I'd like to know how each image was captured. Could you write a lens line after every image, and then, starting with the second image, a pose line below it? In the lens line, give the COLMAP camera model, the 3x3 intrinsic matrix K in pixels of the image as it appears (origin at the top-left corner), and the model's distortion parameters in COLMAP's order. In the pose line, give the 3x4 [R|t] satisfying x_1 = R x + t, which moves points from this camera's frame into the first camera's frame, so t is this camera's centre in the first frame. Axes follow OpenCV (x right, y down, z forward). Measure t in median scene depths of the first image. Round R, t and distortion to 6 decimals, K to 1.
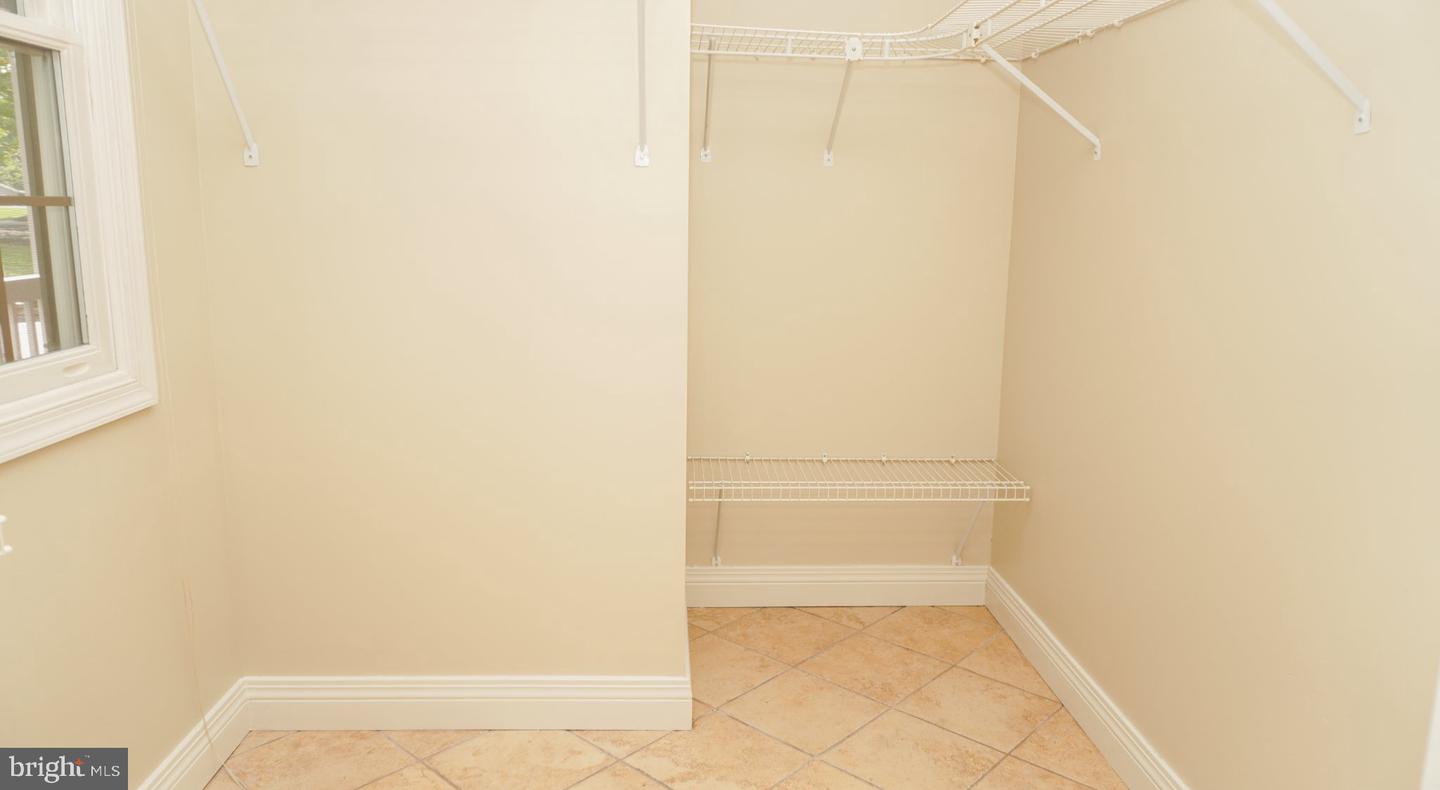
lens RADIAL K [[975.0, 0, 720.0], [0, 975.0, 395.0], [0, 0, 1]] dist [-0.030165, -0.001096]
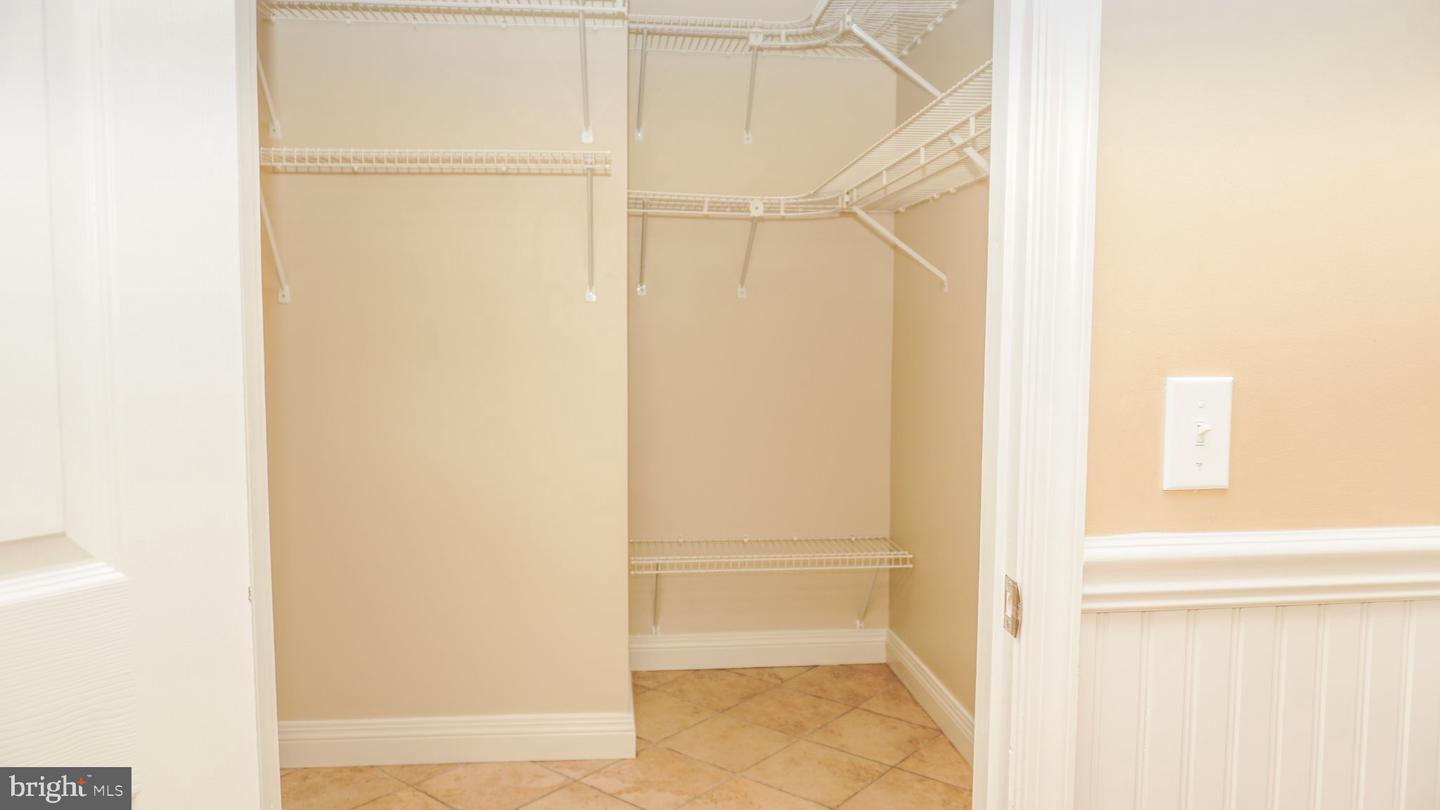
lens RADIAL K [[962.5, 0, 717.4], [0, 962.5, 401.7], [0, 0, 1]] dist [-0.048398, 0.034090]
pose [[0.998264, -0.015907, 0.056713, 0.011086], [0.022396, 0.993032, -0.115693, 0.040168], [-0.054477, 0.116762, 0.991665, -0.216124]]
